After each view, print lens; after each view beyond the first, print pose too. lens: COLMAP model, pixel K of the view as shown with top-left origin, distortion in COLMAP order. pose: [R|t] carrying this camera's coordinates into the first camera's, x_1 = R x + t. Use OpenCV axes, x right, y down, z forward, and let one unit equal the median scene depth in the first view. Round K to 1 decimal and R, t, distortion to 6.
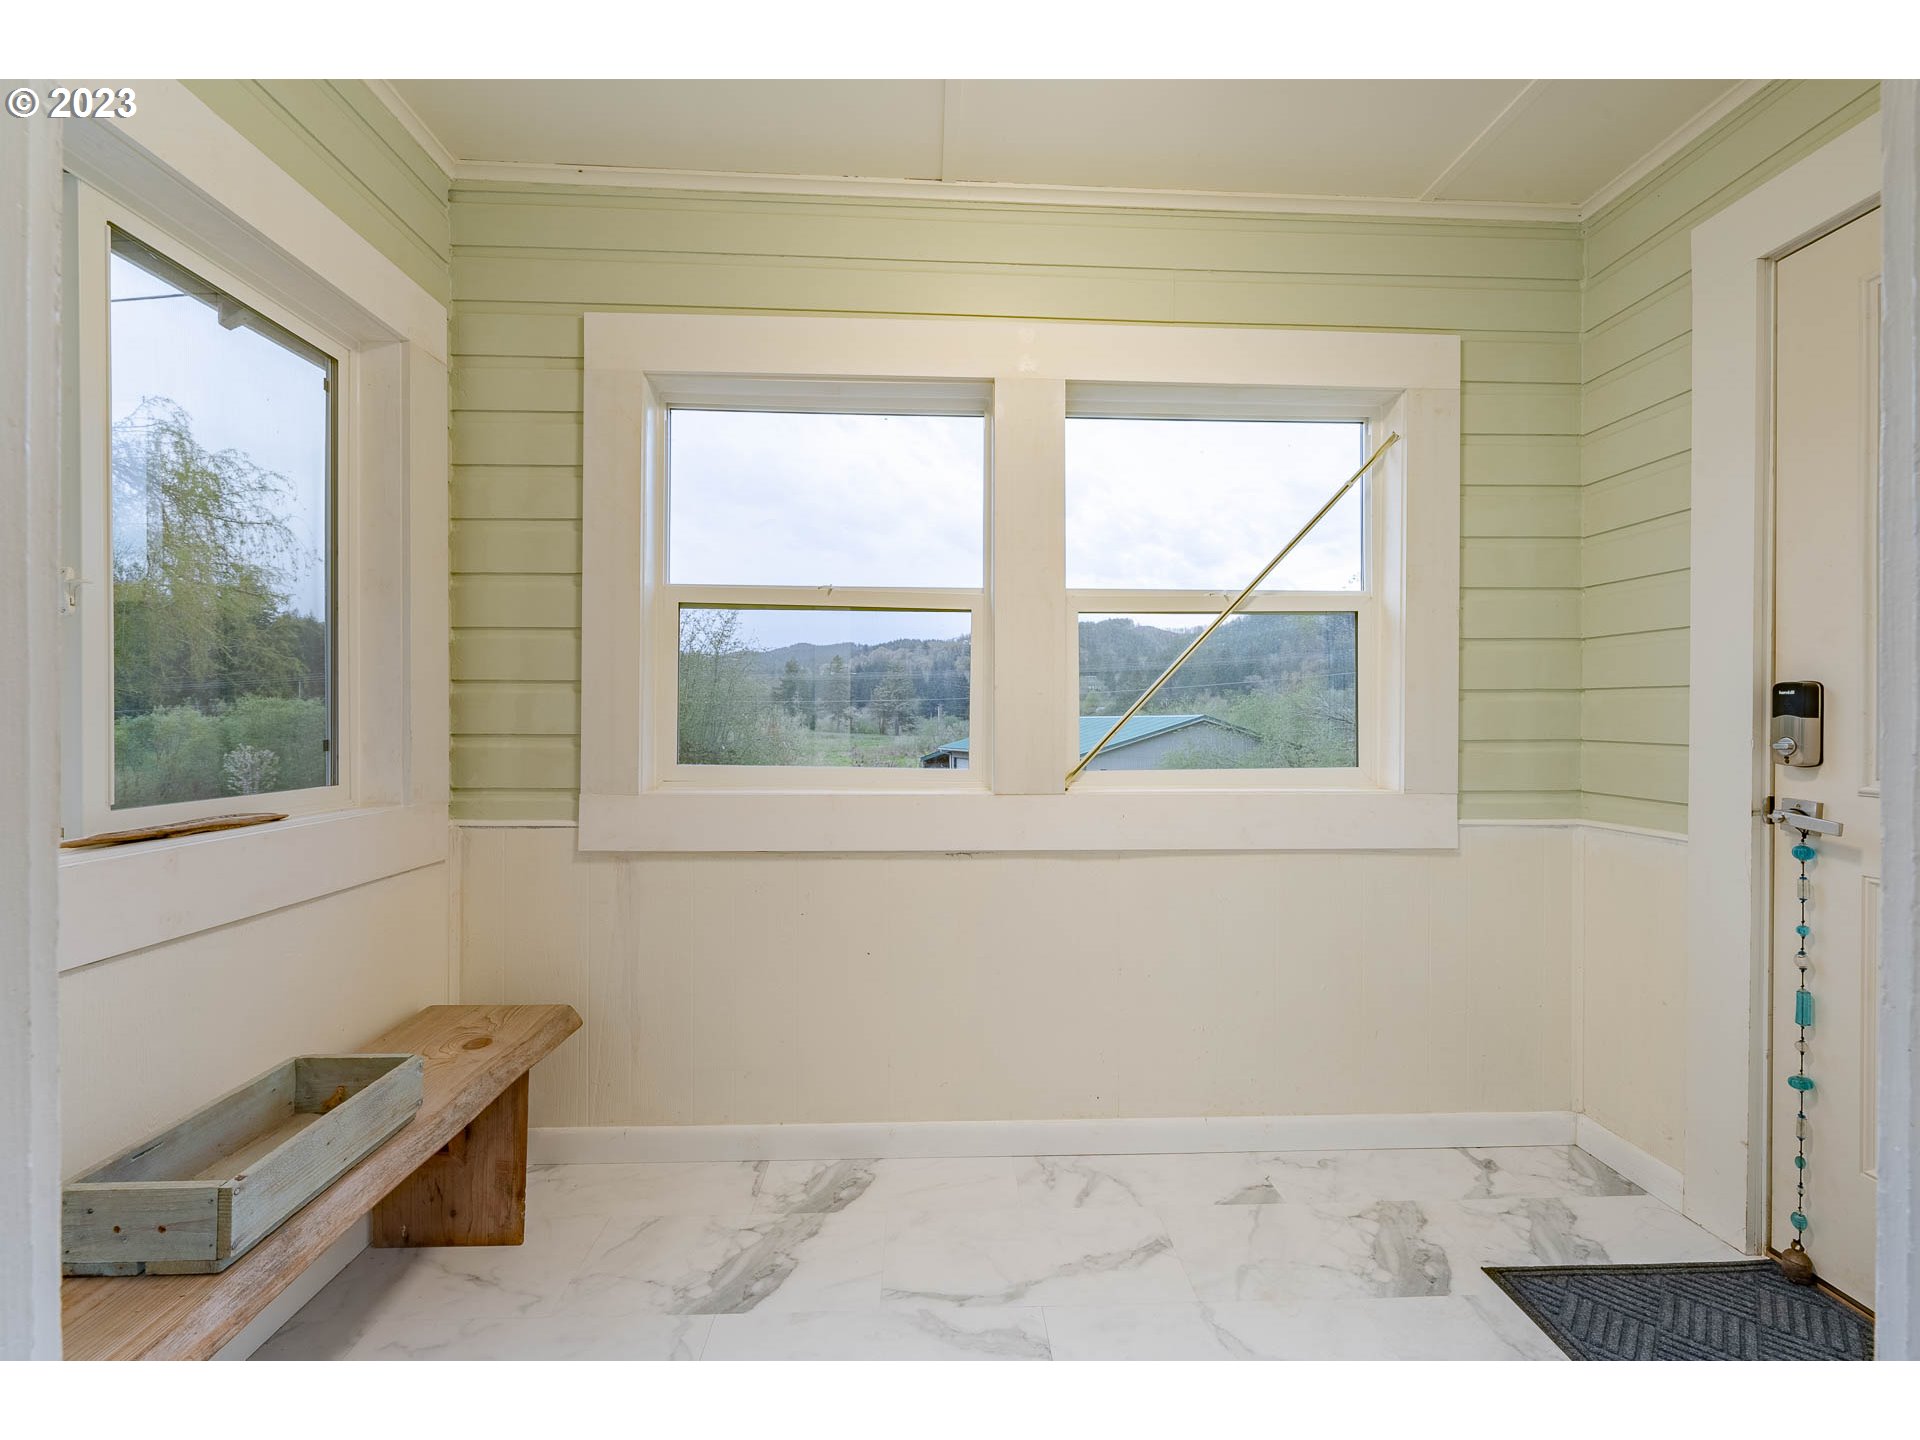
lens RADIAL K [[817.7, 0, 959.4], [0, 817.7, 713.6], [0, 0, 1]] dist [0.001032, -0.000074]
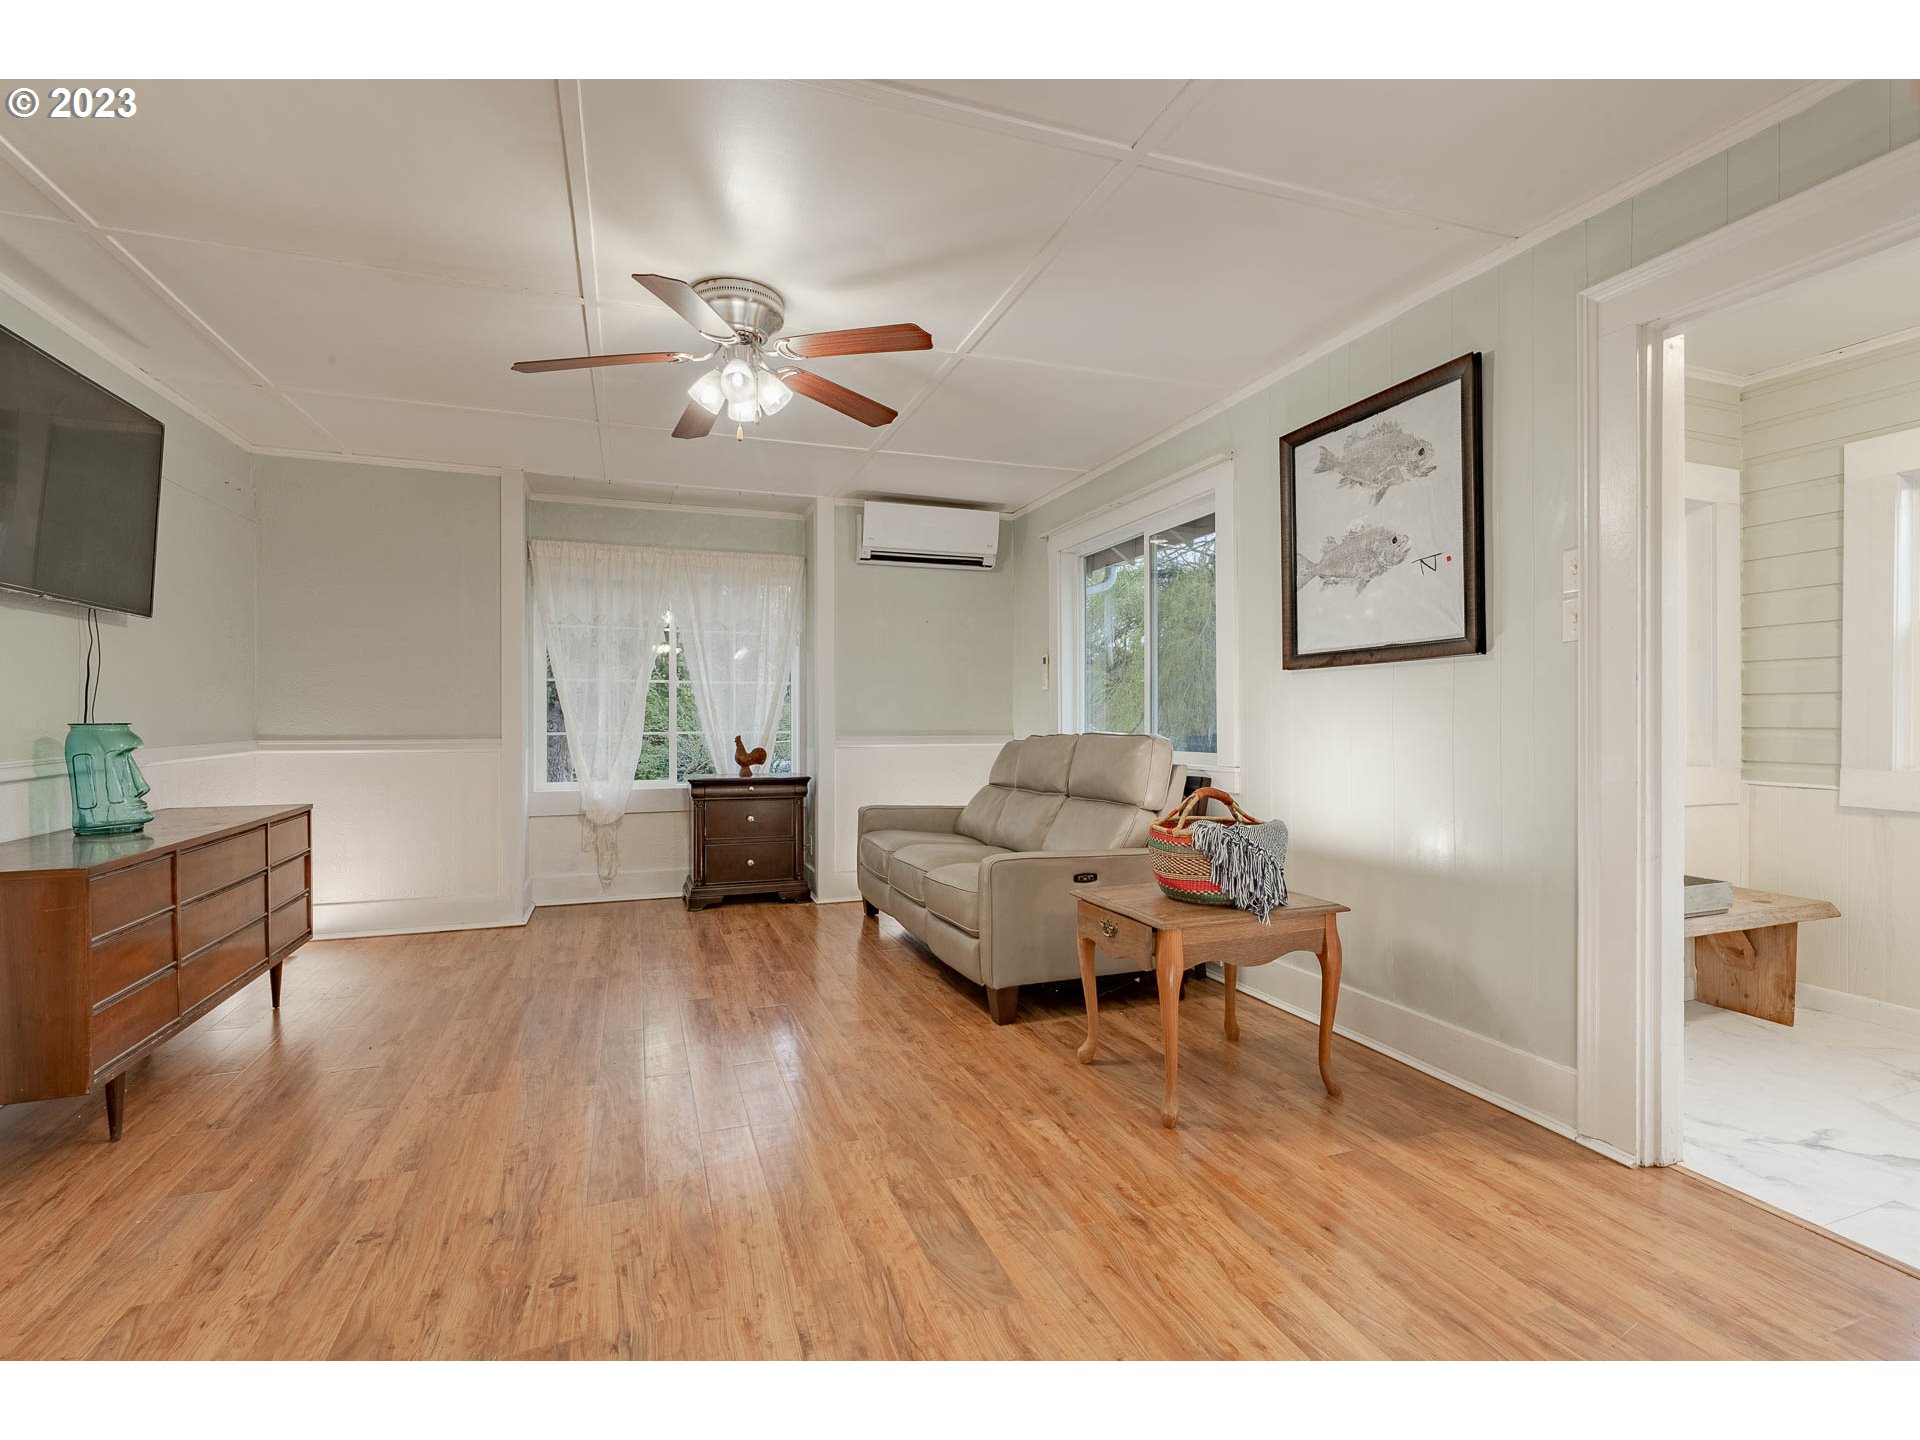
lens RADIAL K [[894.3, 0, 959.0], [0, 894.3, 711.5], [0, 0, 1]] dist [0.002025, -0.000184]
pose [[0.305368, -0.003002, -0.952230, 0.603989], [-0.001269, 0.999993, -0.003560, 0.002788], [0.952234, 0.002296, 0.305362, -1.036367]]
